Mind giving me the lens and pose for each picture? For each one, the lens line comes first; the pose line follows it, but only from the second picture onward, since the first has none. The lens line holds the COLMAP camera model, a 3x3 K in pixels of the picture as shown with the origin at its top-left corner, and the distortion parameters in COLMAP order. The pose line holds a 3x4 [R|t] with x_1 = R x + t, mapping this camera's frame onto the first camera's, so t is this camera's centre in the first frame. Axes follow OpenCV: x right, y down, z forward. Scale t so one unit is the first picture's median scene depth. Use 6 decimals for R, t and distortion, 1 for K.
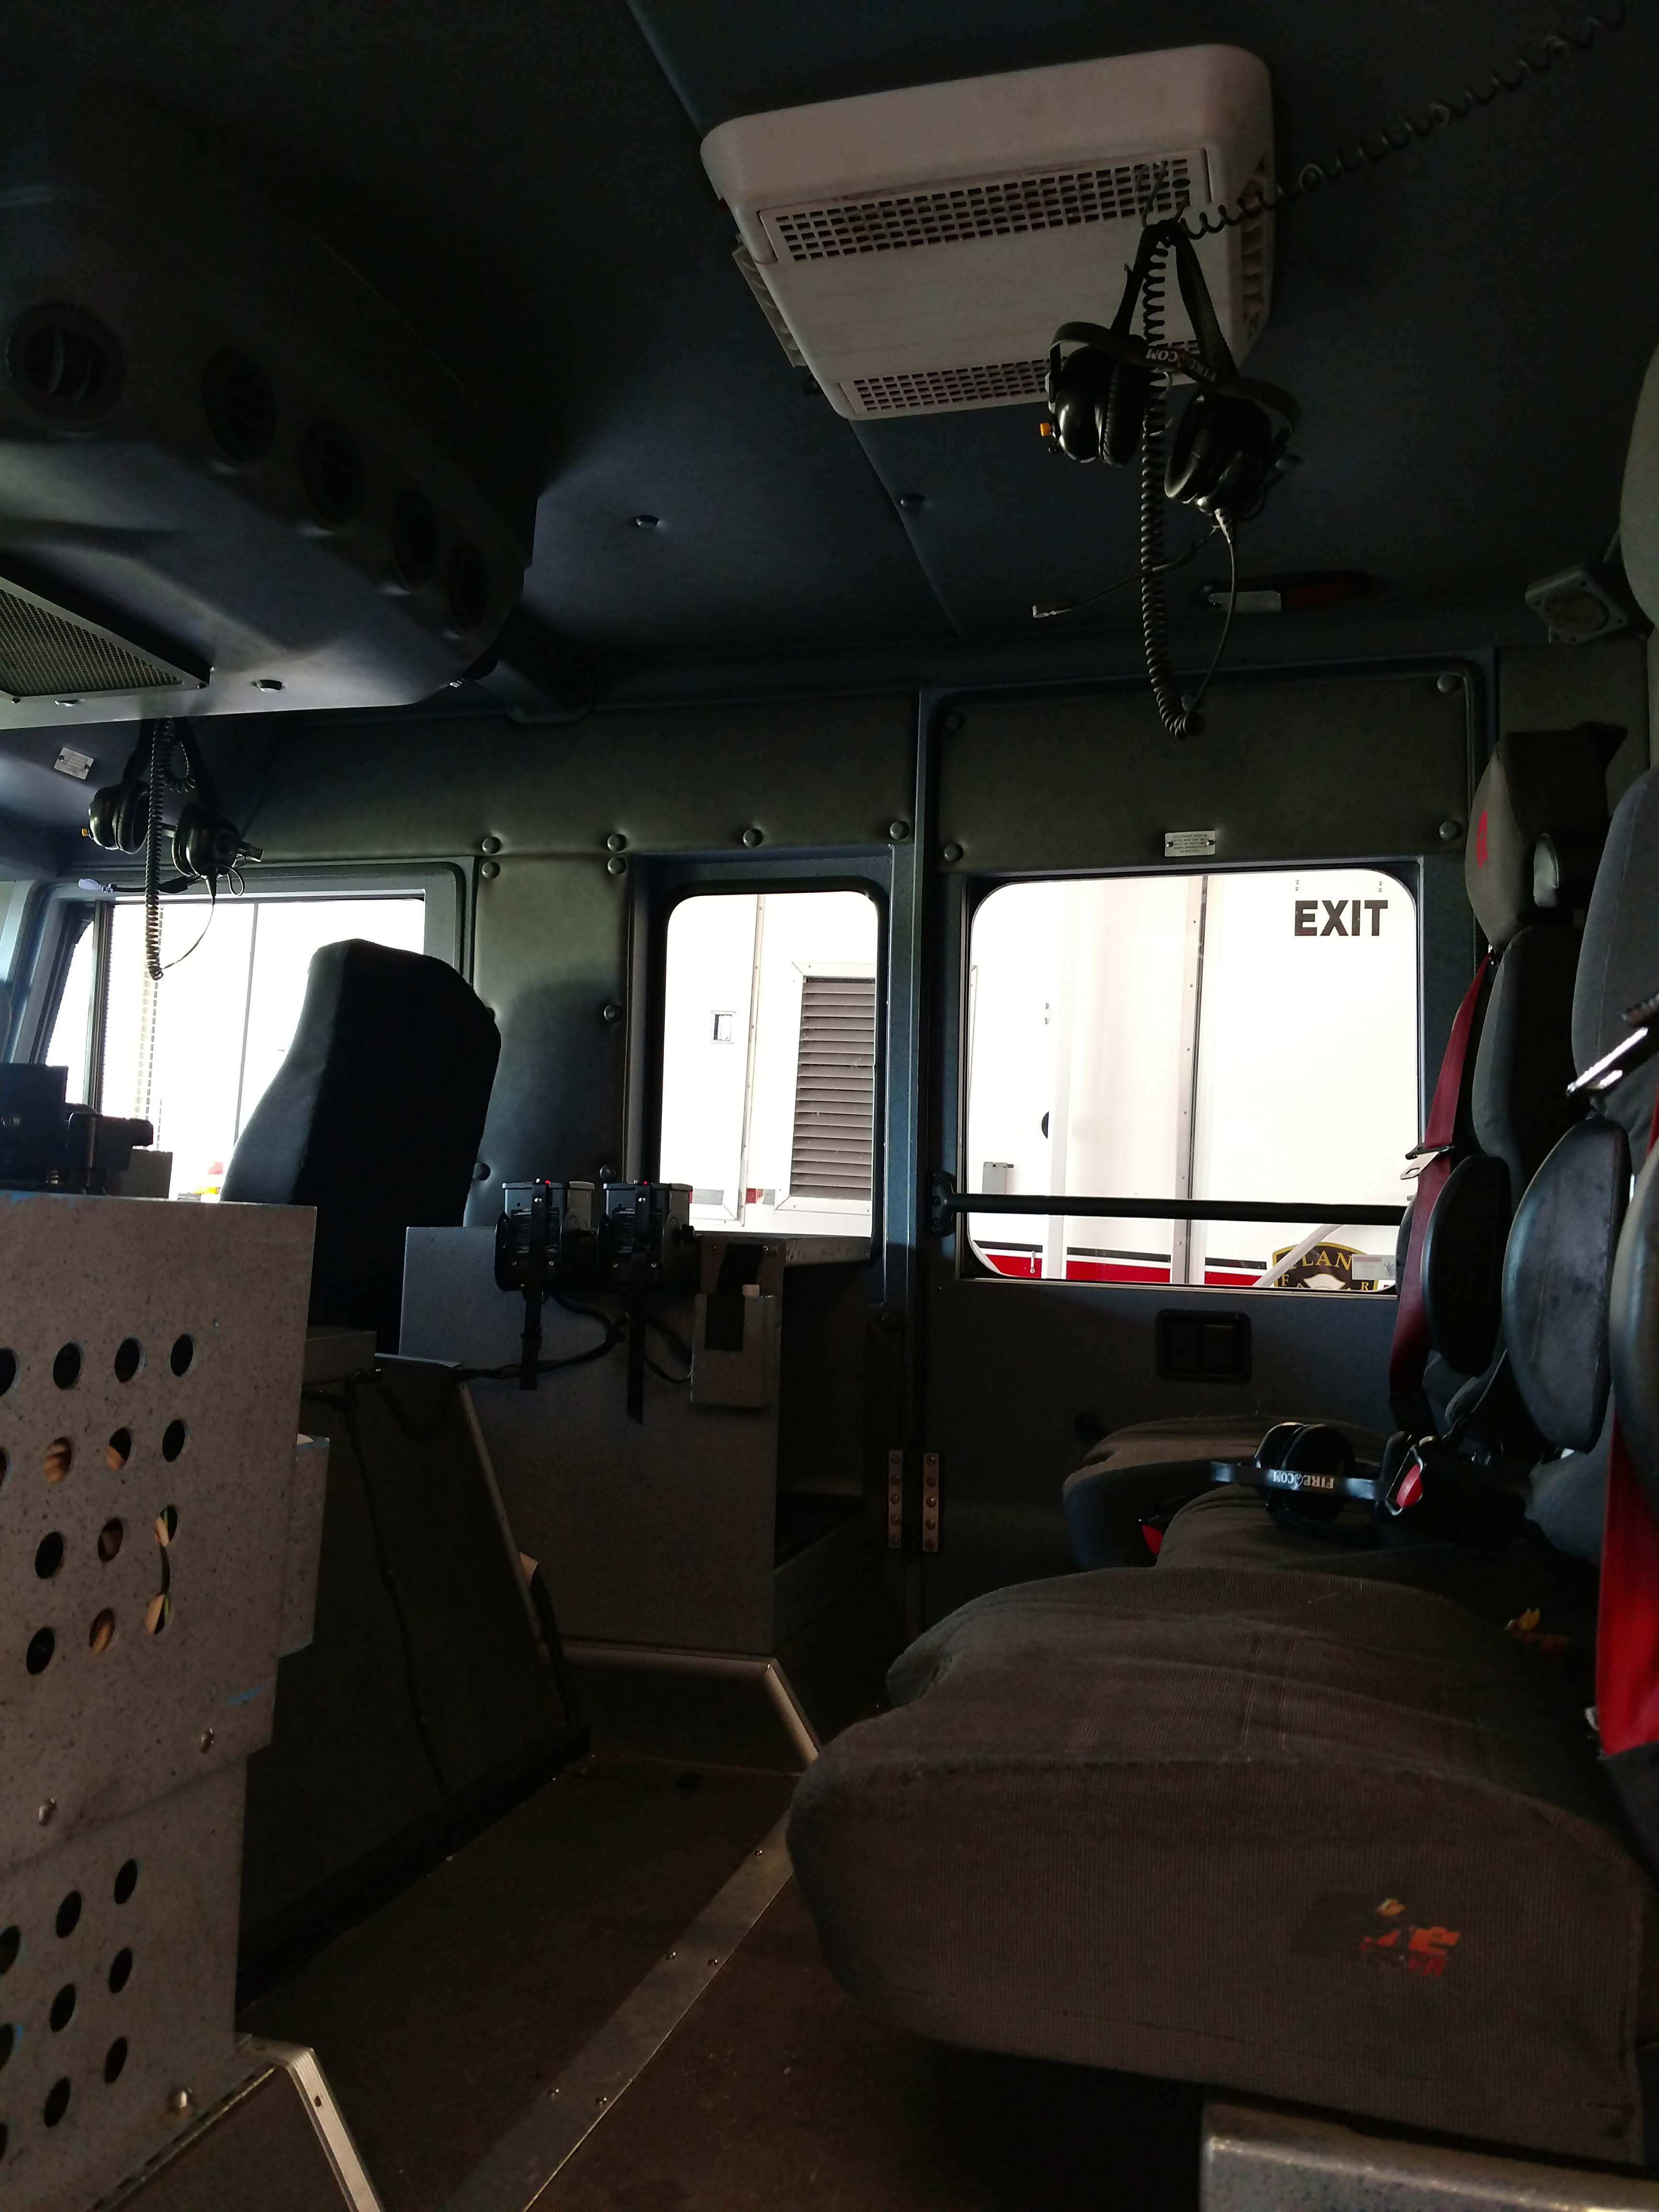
lens RADIAL K [[1717.3, 0, 829.5], [0, 1717.3, 1106.0], [0, 0, 1]] dist [0.004038, 0.003574]
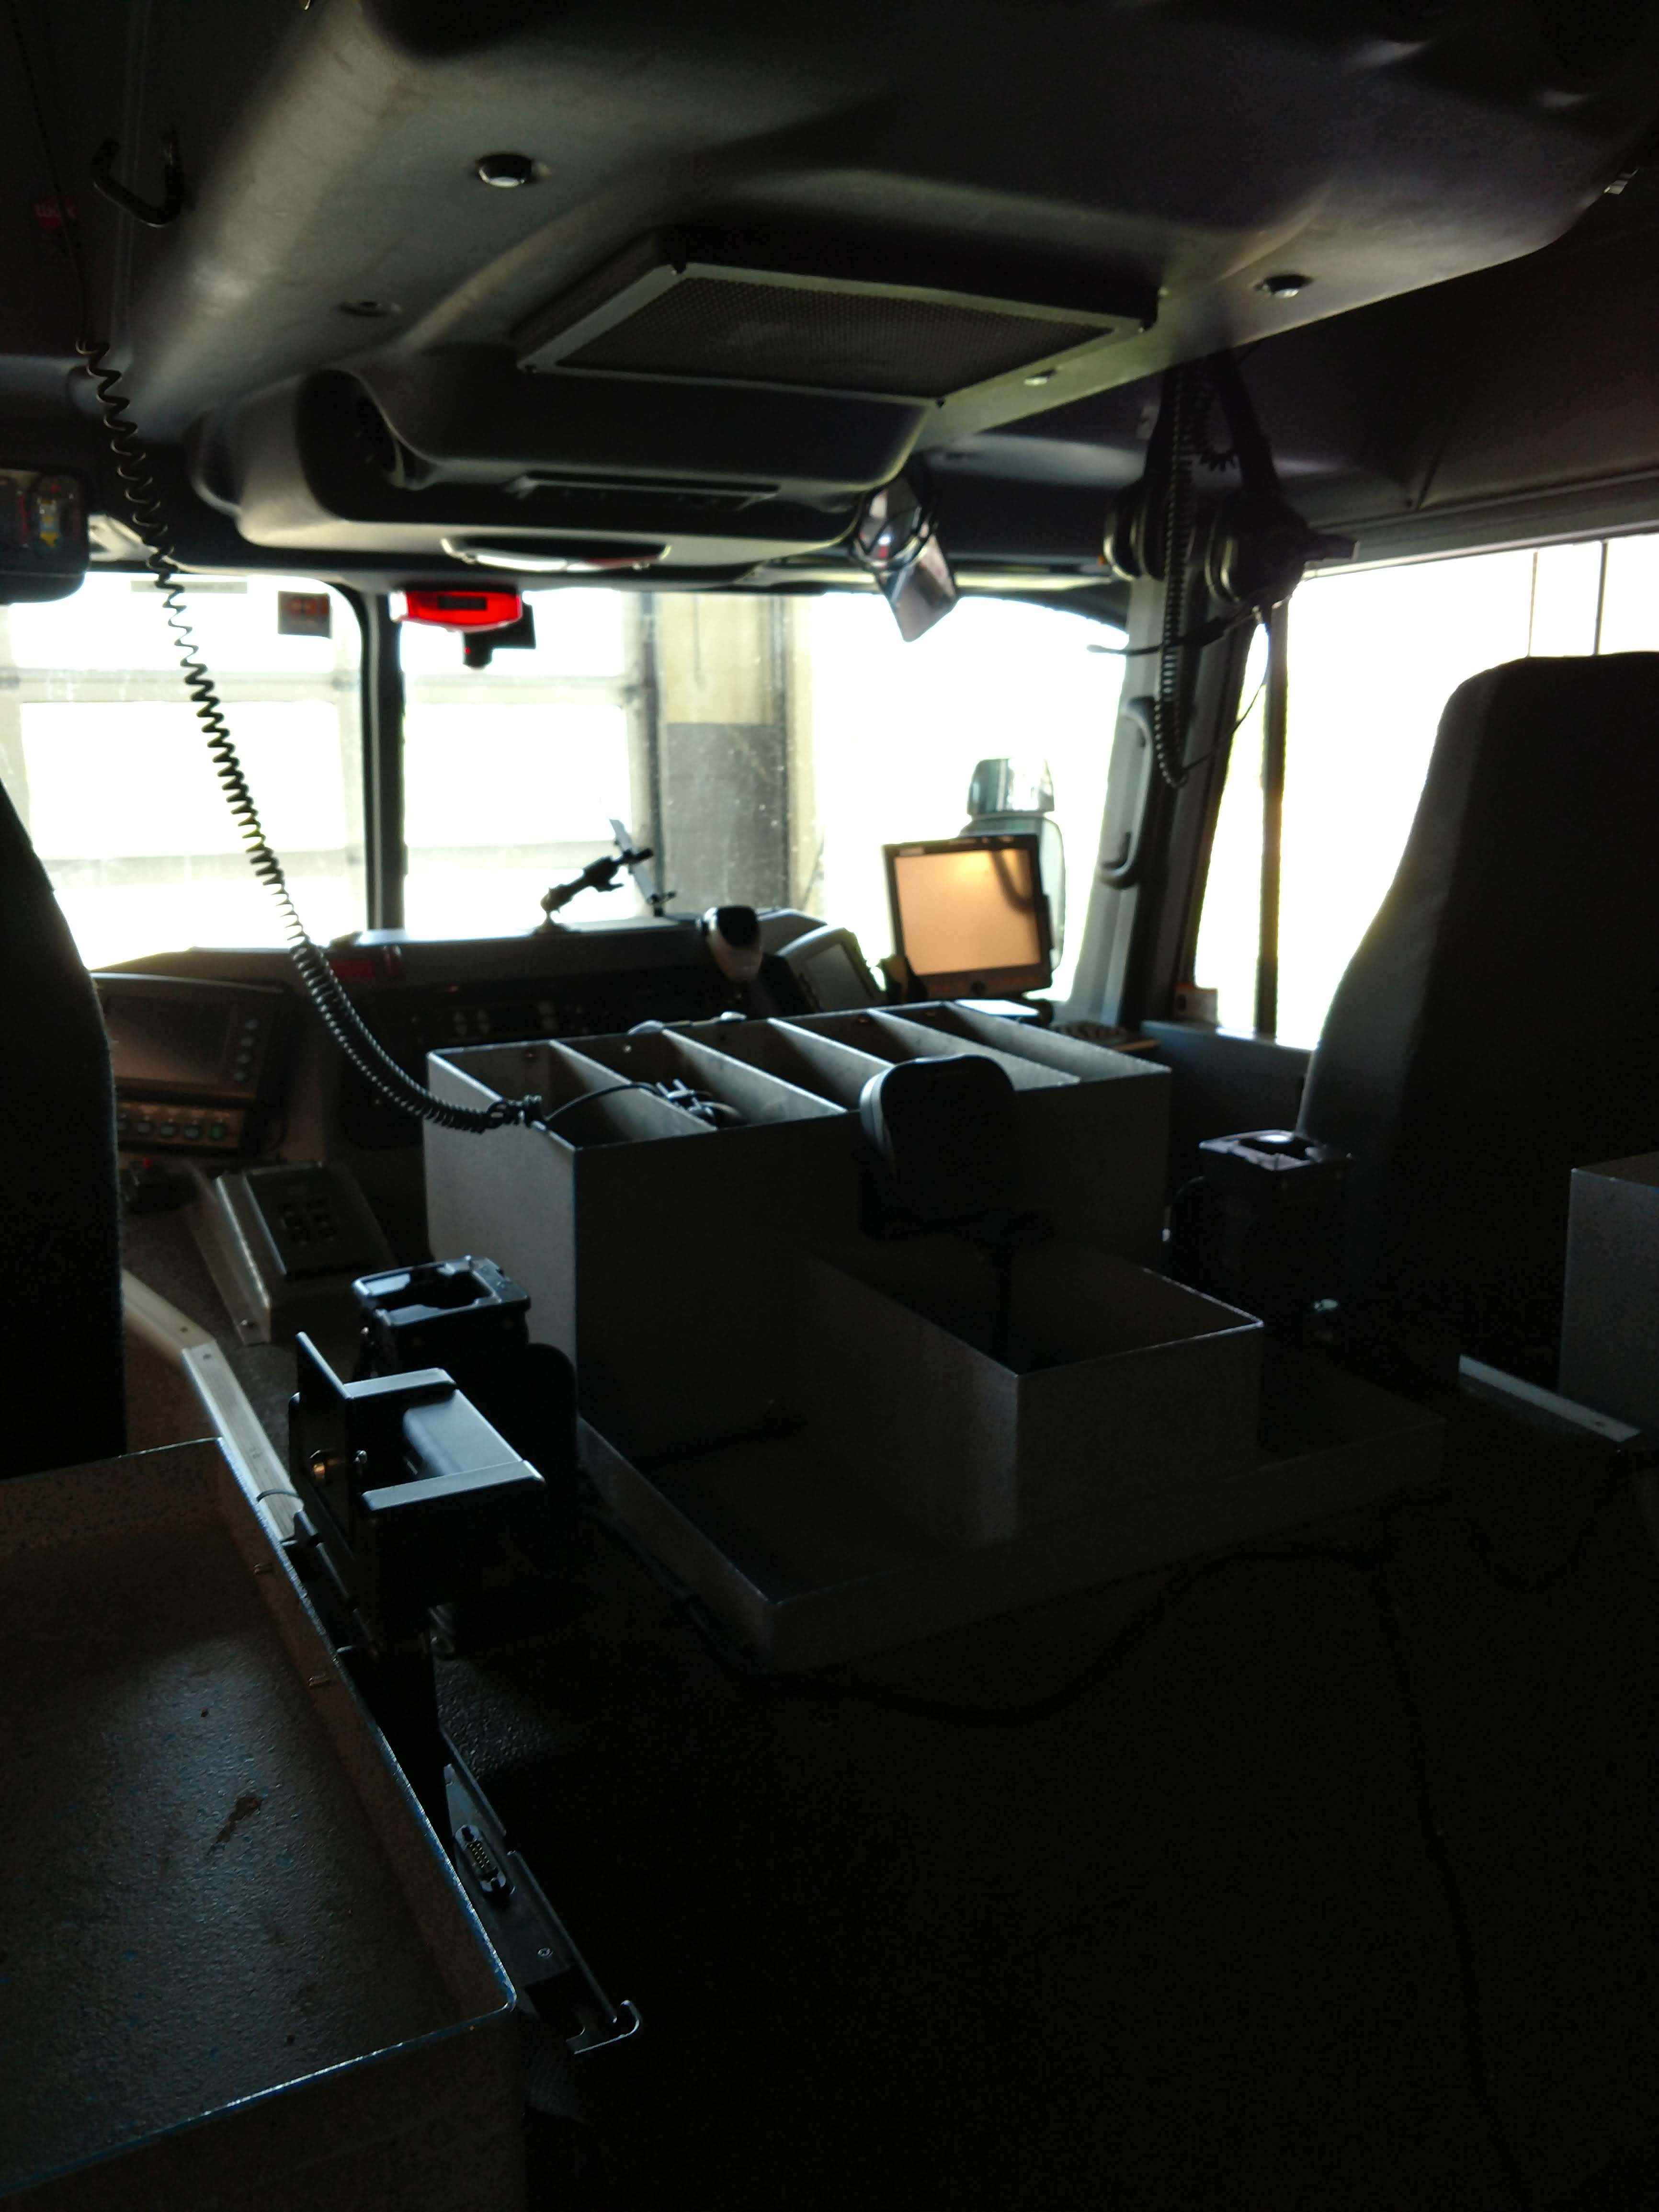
lens RADIAL K [[1798.8, 0, 829.5], [0, 1798.8, 1106.0], [0, 0, 1]] dist [0.002982, 0.005558]
pose [[0.707787, 0.077278, -0.702187, 0.012773], [0.096317, 0.974160, 0.204294, -0.112651], [0.699829, -0.212229, 0.682054, 0.417167]]
